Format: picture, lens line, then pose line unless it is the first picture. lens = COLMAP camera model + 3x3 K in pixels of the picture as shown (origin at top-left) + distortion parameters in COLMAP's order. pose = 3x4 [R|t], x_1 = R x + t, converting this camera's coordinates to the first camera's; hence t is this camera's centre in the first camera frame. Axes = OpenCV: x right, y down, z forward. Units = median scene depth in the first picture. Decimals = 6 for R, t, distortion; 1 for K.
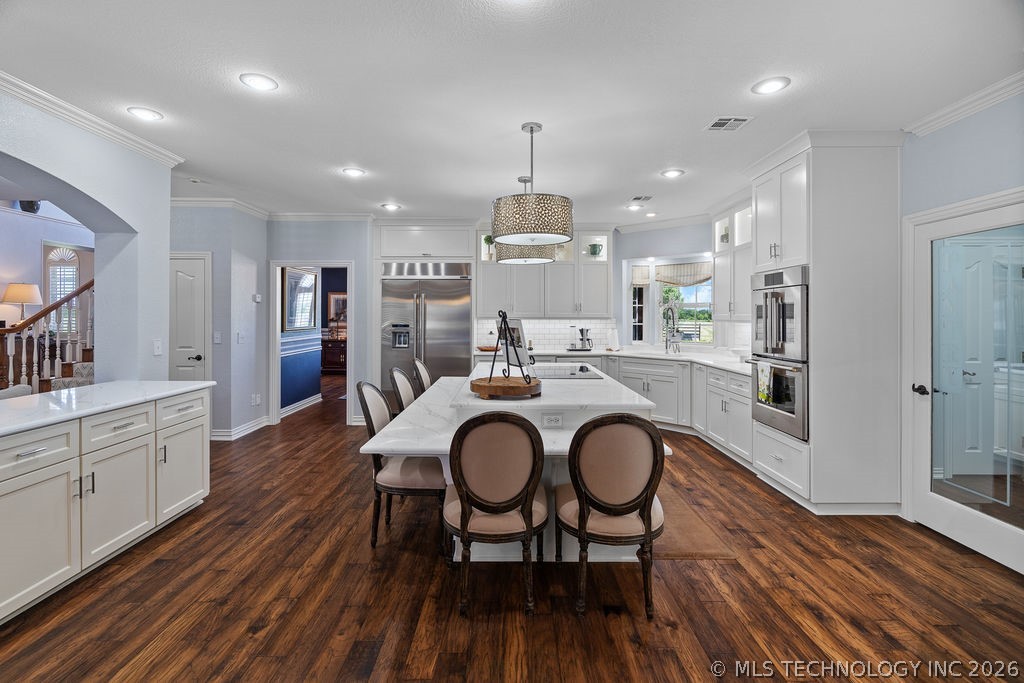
lens RADIAL K [[474.8, 0, 511.9], [0, 474.8, 313.8], [0, 0, 1]] dist [-0.004577, 0.001039]
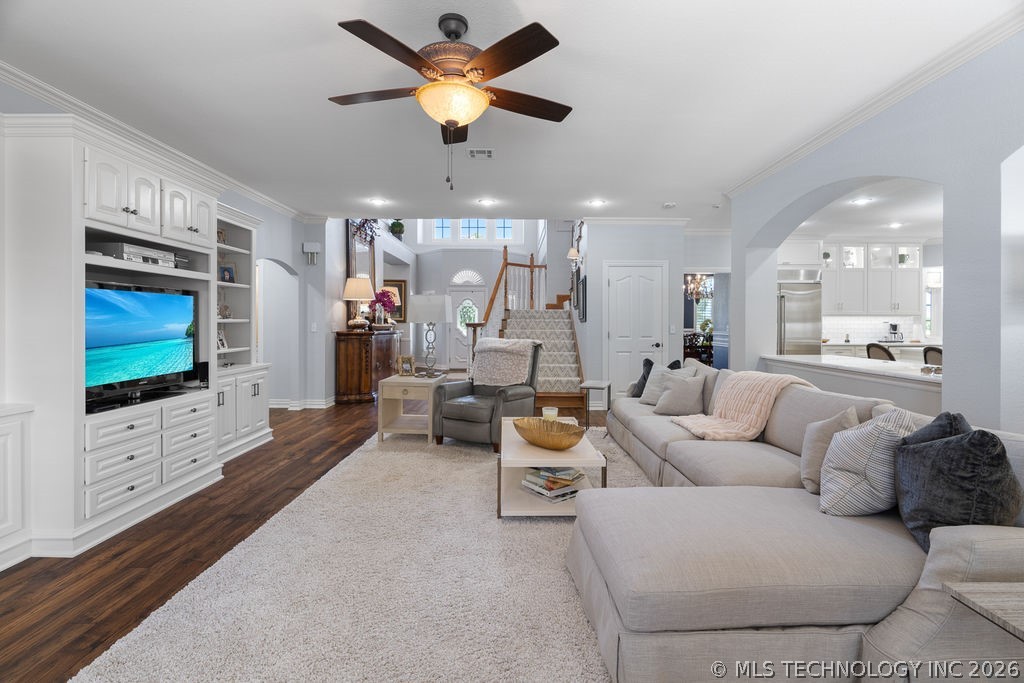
lens RADIAL K [[474.8, 0, 520.5], [0, 474.8, 321.5], [0, 0, 1]] dist [-0.004577, 0.001039]
pose [[0.999931, 0.000941, 0.011675, -1.702822], [-0.001005, 0.999985, 0.005462, 0.039469], [-0.011669, -0.005473, 0.999917, -0.408756]]
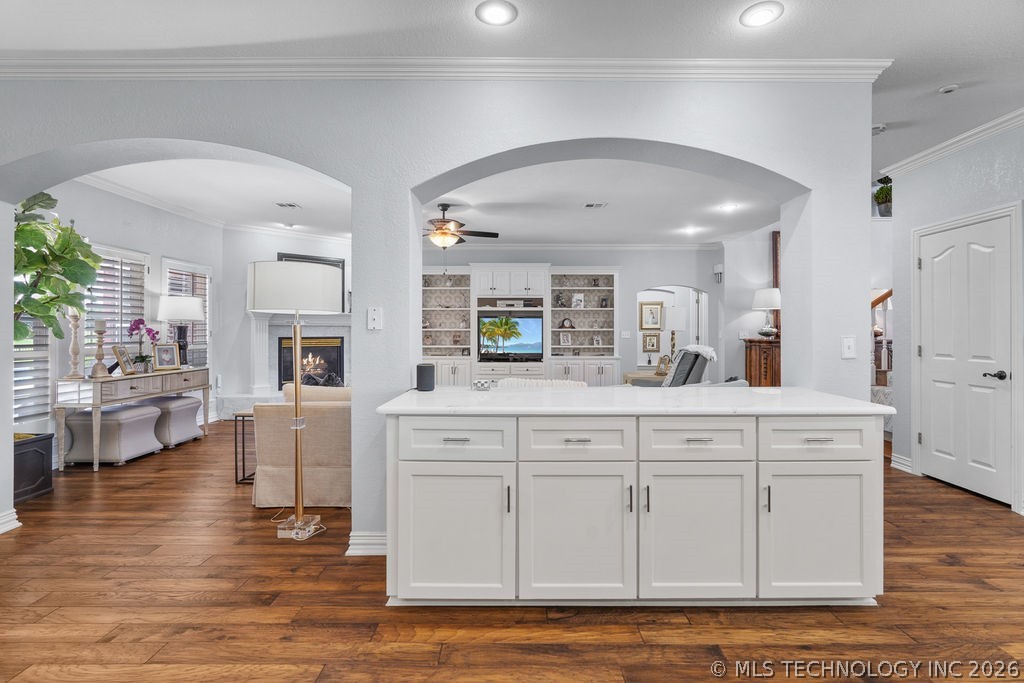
lens RADIAL K [[474.8, 0, 516.2], [0, 474.8, 331.8], [0, 0, 1]] dist [-0.004577, 0.001039]
pose [[-0.005543, 0.001655, -0.999983, -0.051698], [0.004844, 0.999987, 0.001628, 0.051264], [0.999973, -0.004835, -0.005551, 0.594086]]
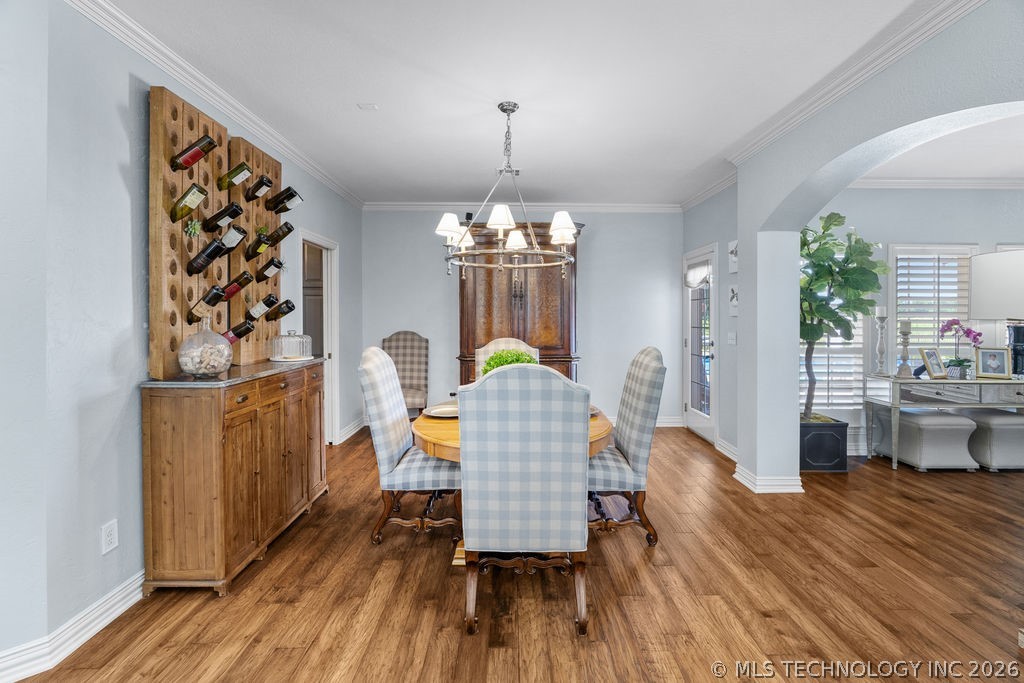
lens RADIAL K [[474.8, 0, 520.4], [0, 474.8, 318.9], [0, 0, 1]] dist [-0.004577, 0.001039]
pose [[-0.999908, -0.007009, -0.011576, -0.276974], [-0.006996, 0.999975, -0.001206, 0.017583], [0.011584, -0.001124, -0.999932, 0.745513]]
